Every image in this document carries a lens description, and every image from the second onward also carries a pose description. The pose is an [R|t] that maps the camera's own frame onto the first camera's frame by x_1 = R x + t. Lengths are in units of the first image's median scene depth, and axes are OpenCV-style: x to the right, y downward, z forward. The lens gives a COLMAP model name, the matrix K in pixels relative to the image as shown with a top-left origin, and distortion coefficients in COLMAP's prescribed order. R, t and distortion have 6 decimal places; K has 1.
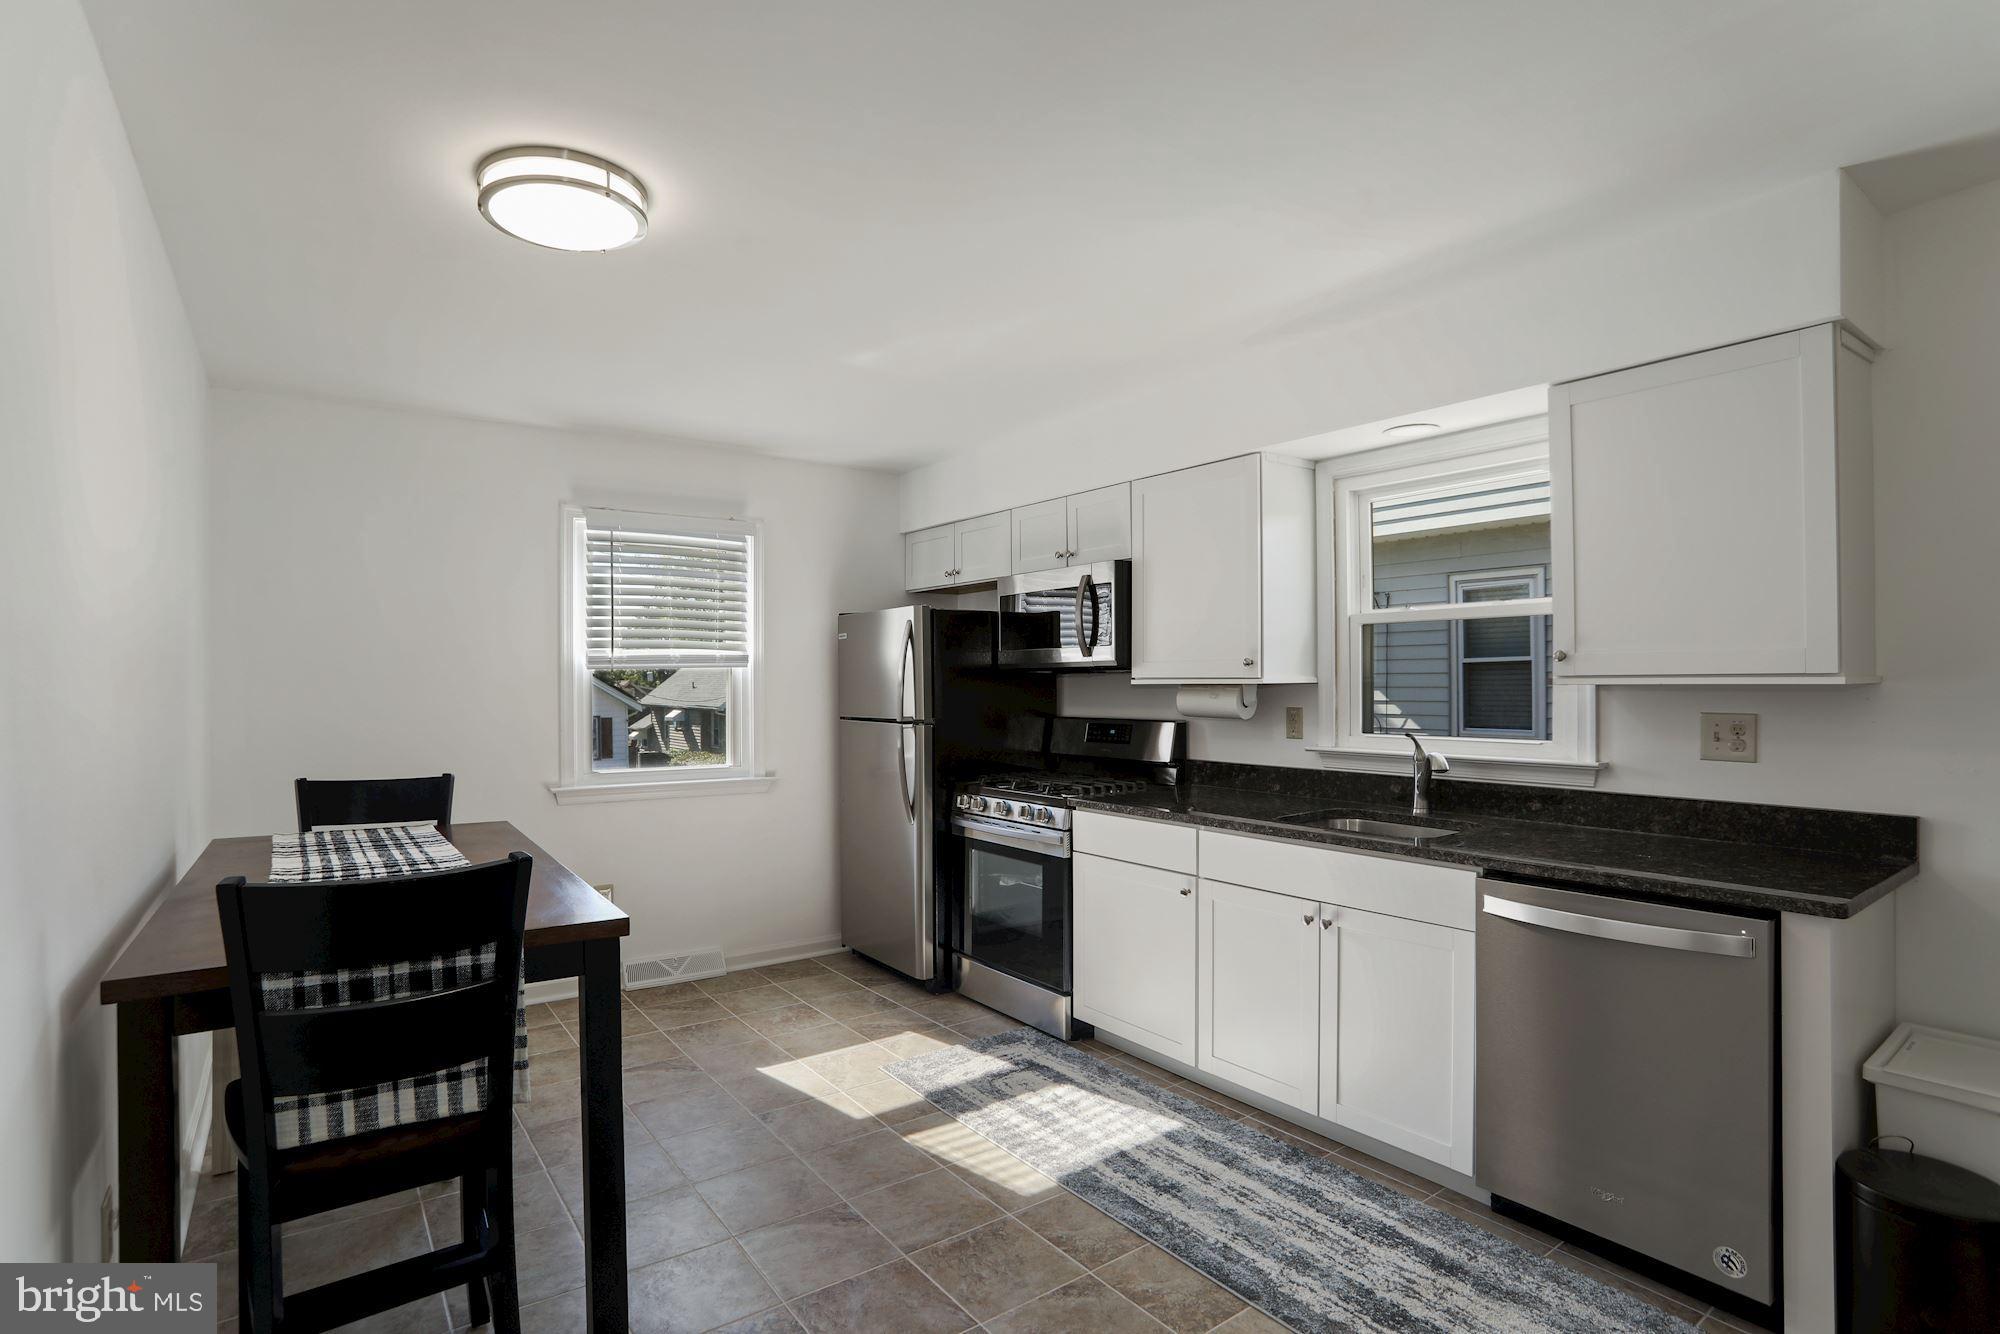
lens RADIAL K [[968.3, 0, 991.4], [0, 968.3, 663.1], [0, 0, 1]] dist [-0.089400, 0.039488]
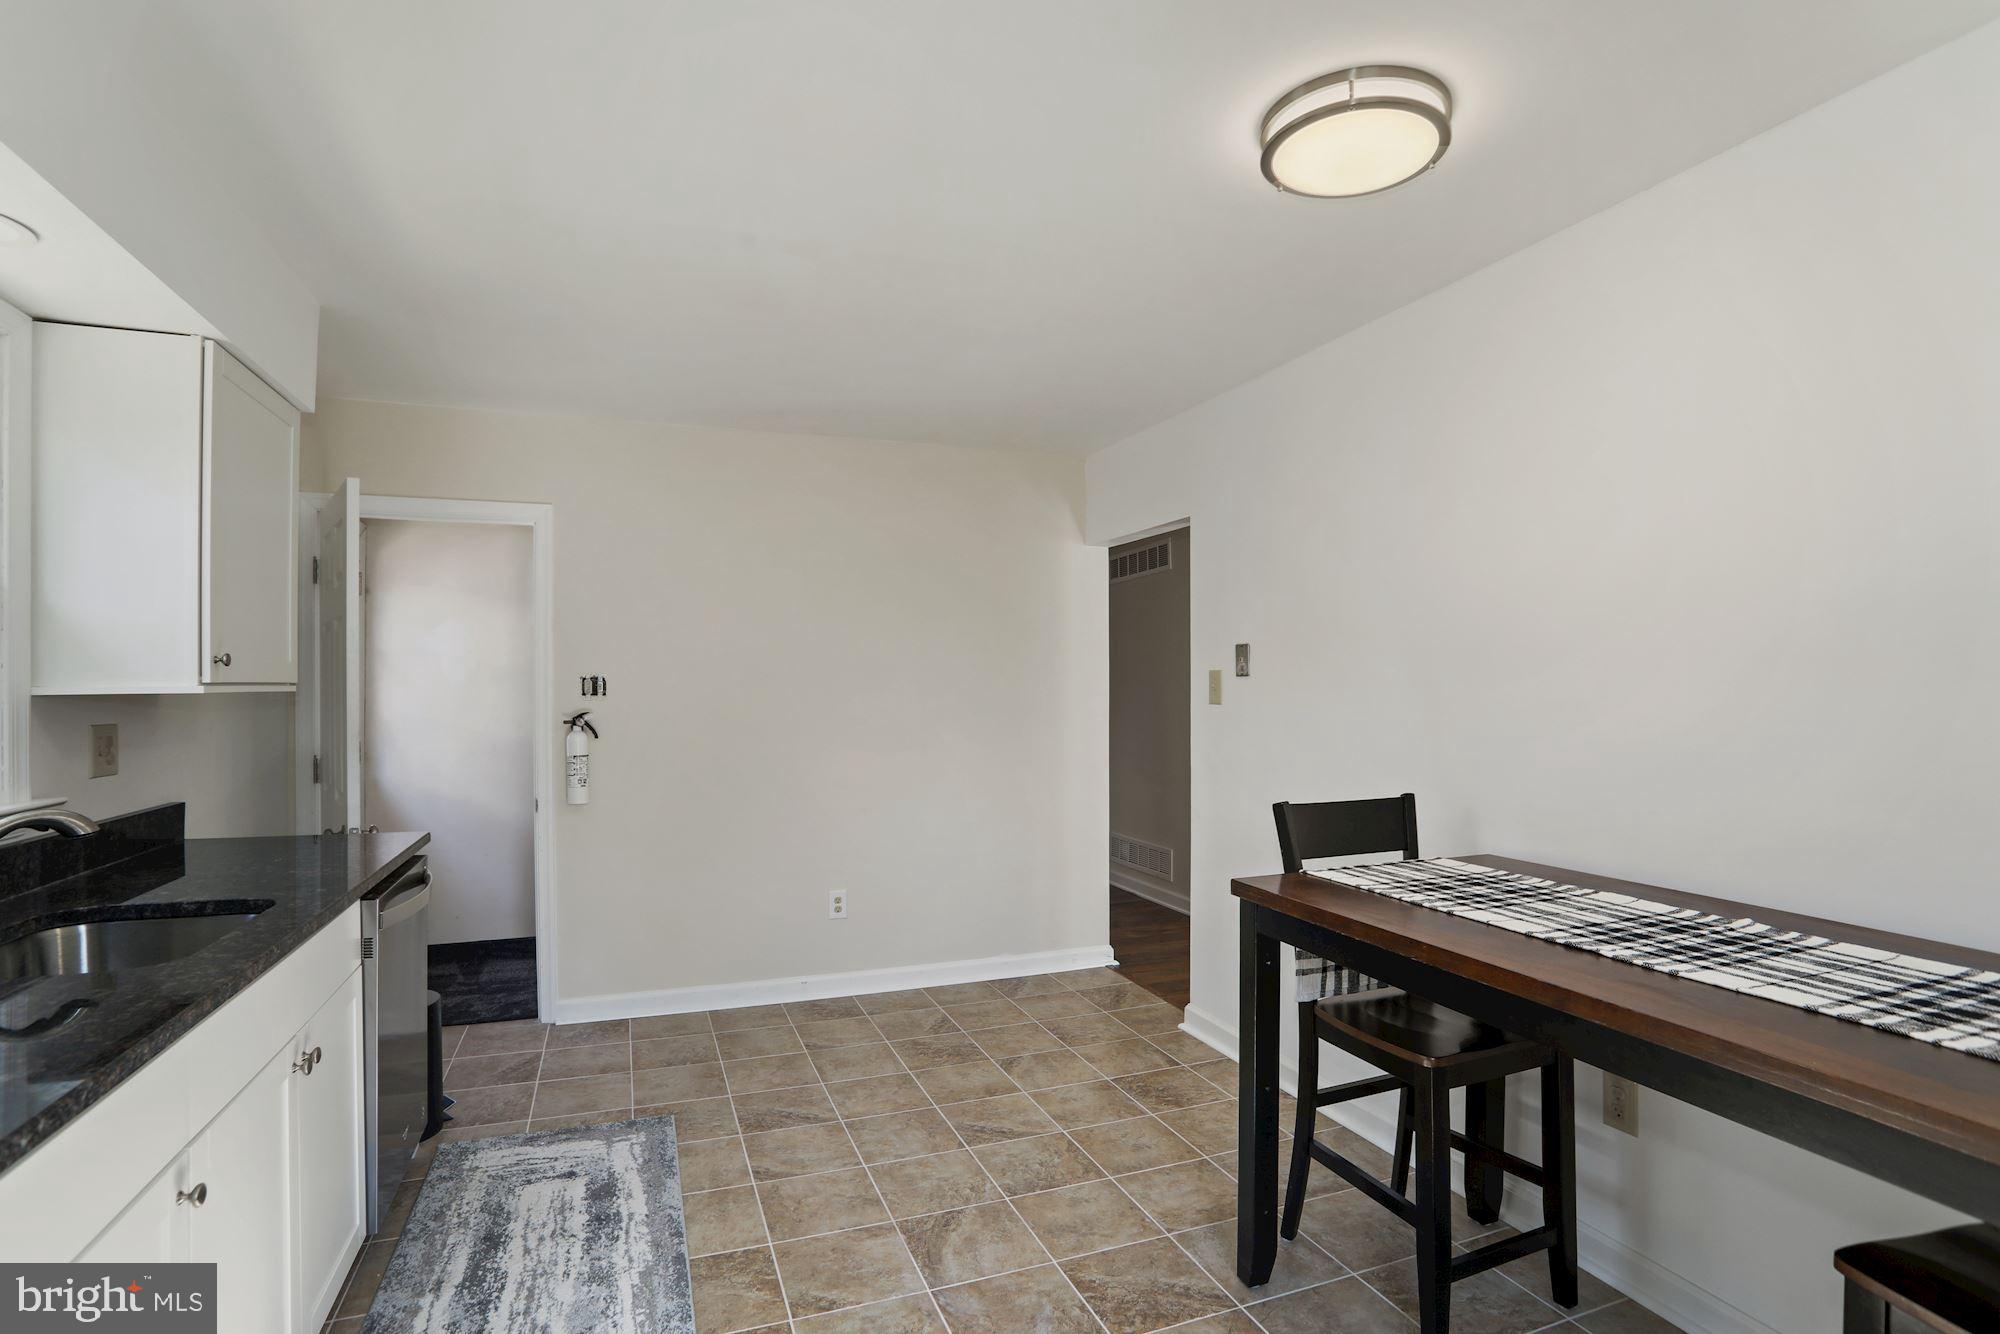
lens RADIAL K [[976.3, 0, 994.9], [0, 976.3, 670.7], [0, 0, 1]] dist [-0.087982, 0.039062]
pose [[-0.962356, 0.008876, 0.271647, -0.208692], [-0.000421, 0.999417, -0.034147, 0.022030], [-0.271792, -0.032976, -0.961791, 1.113493]]
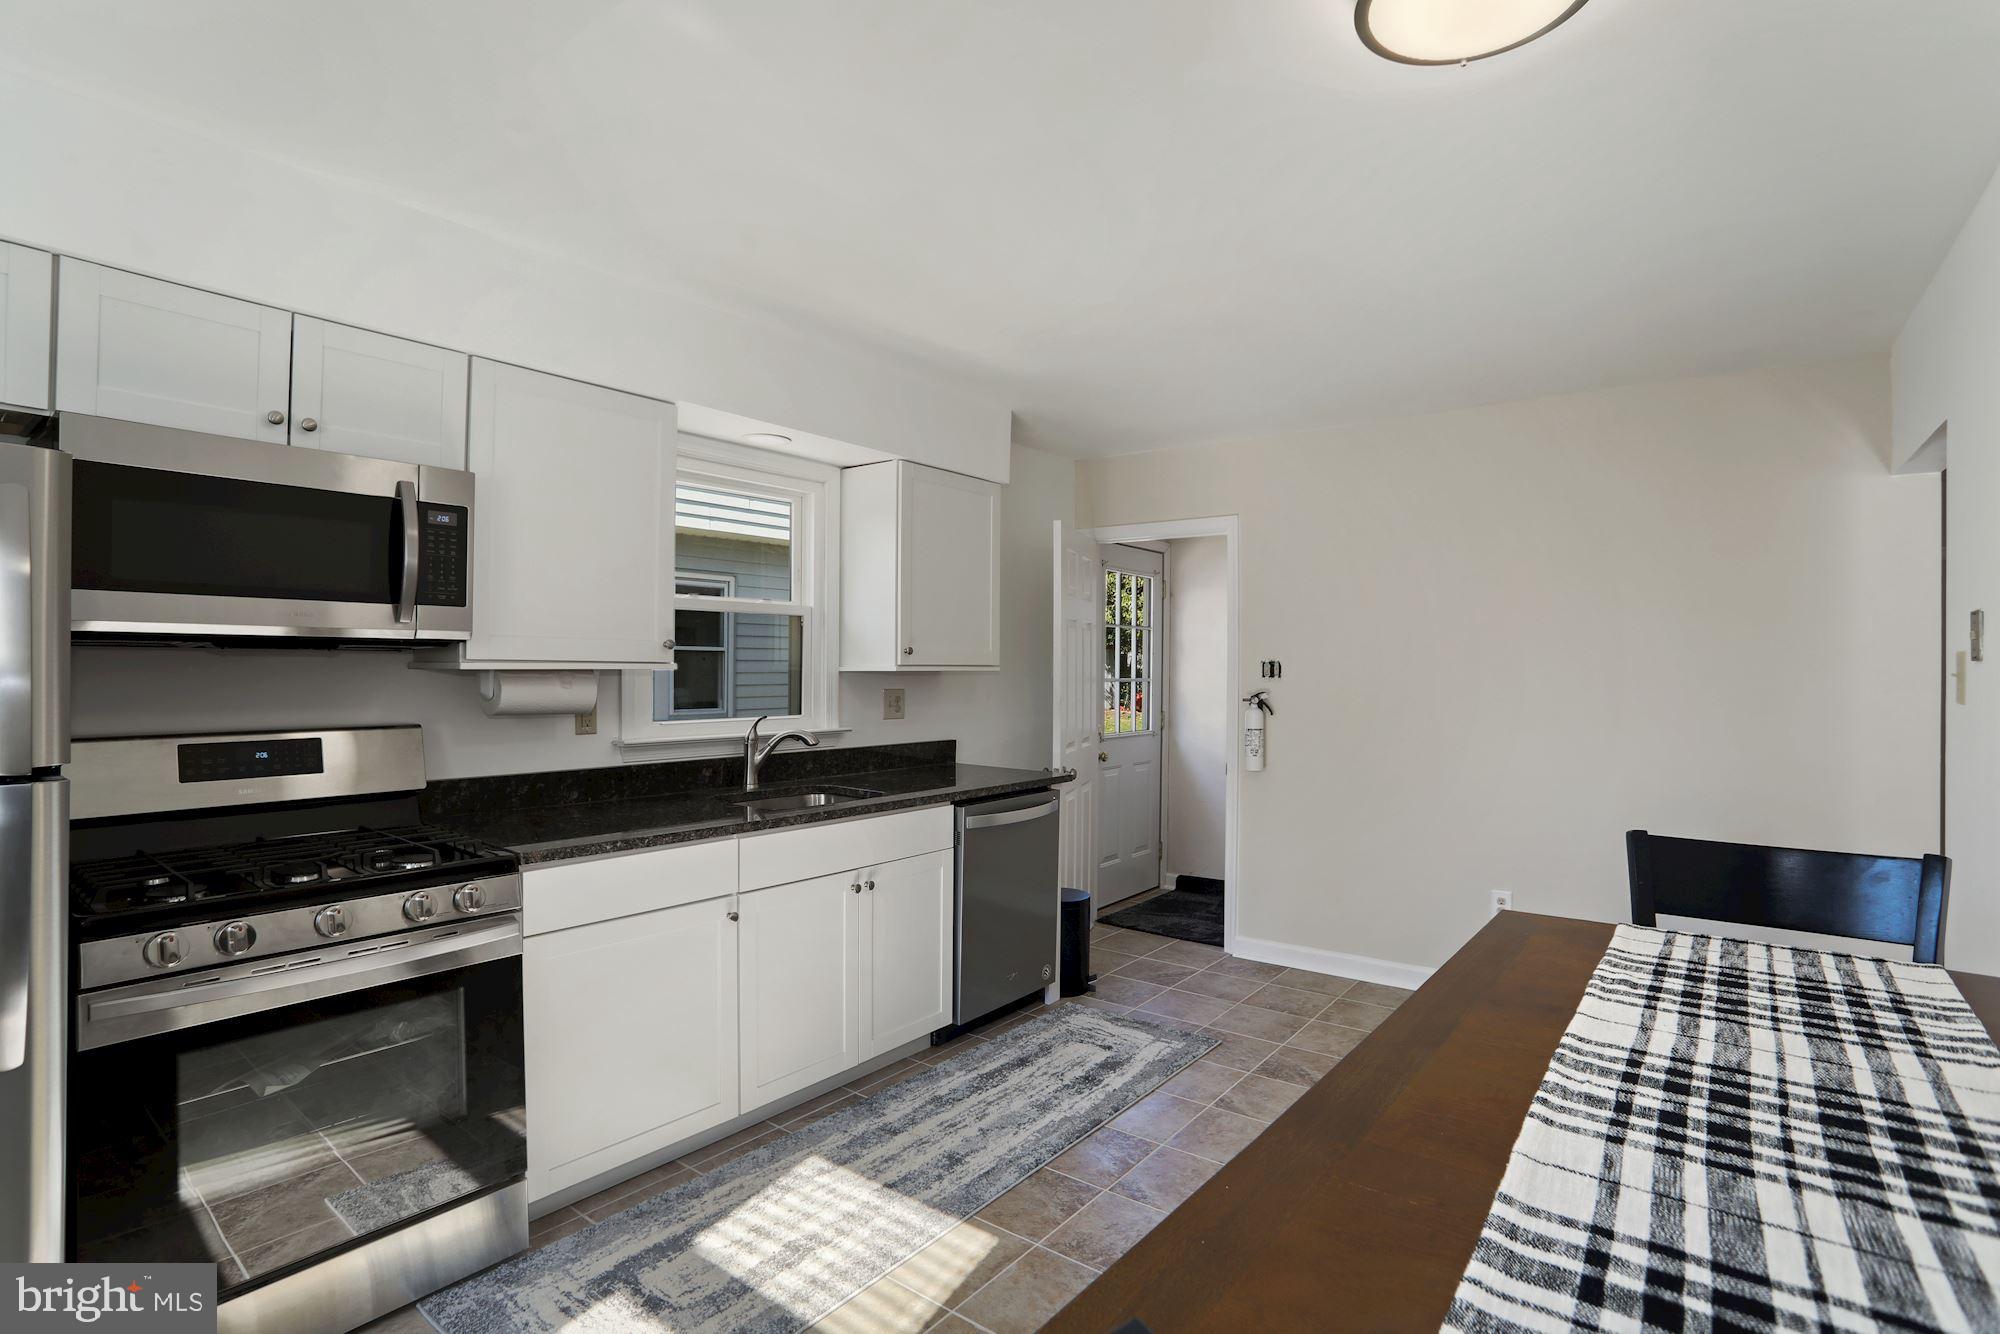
lens RADIAL K [[968.3, 0, 991.4], [0, 968.3, 663.1], [0, 0, 1]] dist [-0.089400, 0.039488]
pose [[-0.271842, 0.006096, 0.962323, -0.571778], [-0.023112, 0.999650, -0.012861, 0.018751], [-0.962064, -0.025737, -0.271606, 0.870984]]
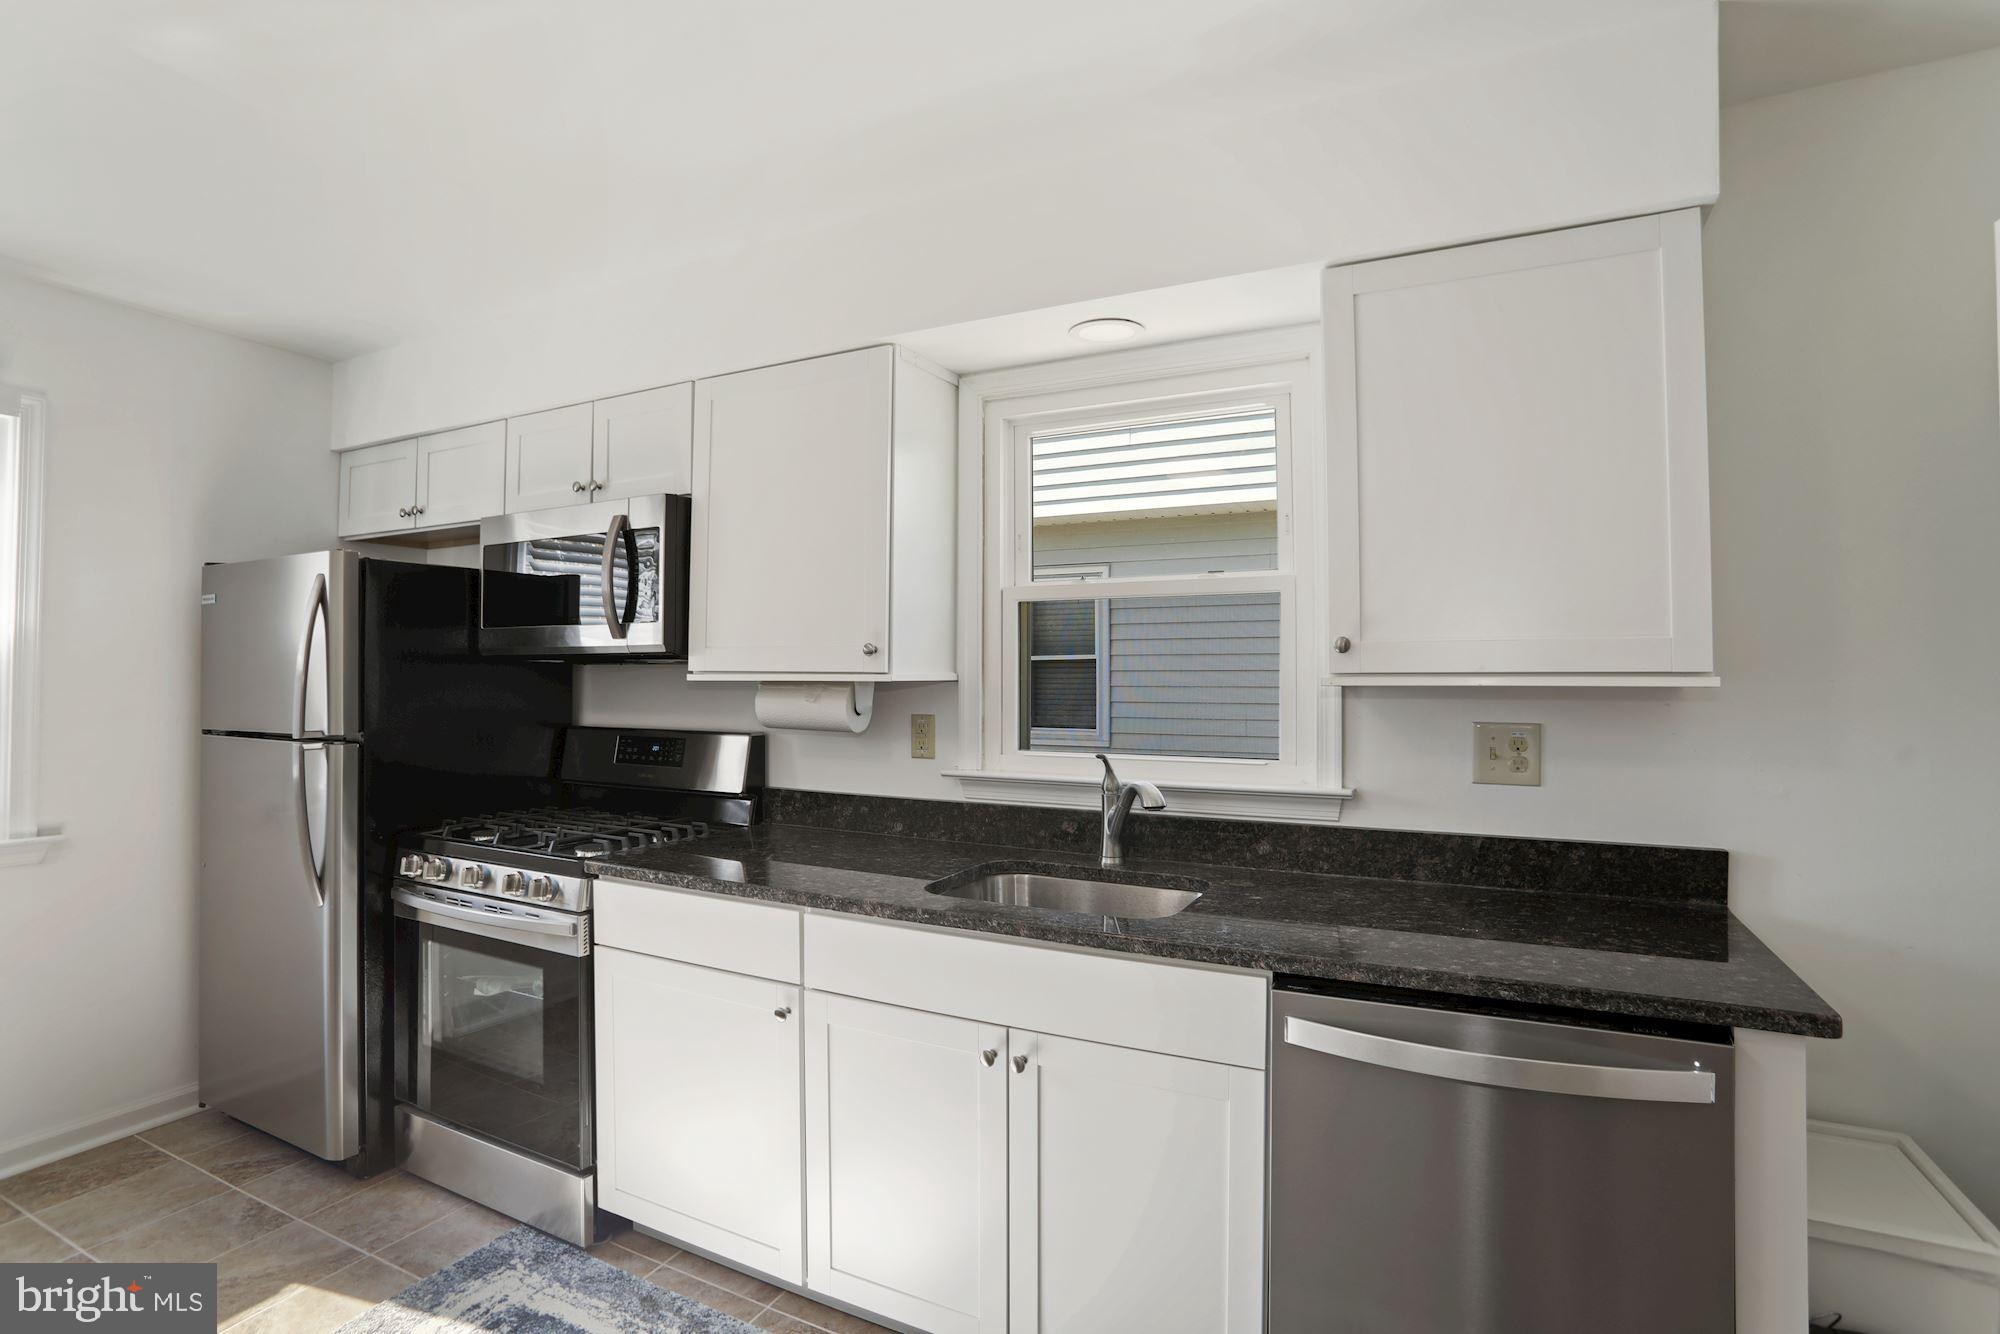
lens RADIAL K [[968.3, 0, 991.4], [0, 968.3, 663.1], [0, 0, 1]] dist [-0.089400, 0.039488]
pose [[0.891850, 0.013324, 0.452135, 0.033670], [-0.015048, 0.999887, 0.000217, 0.006833], [-0.452081, -0.006998, 0.891949, 0.330662]]
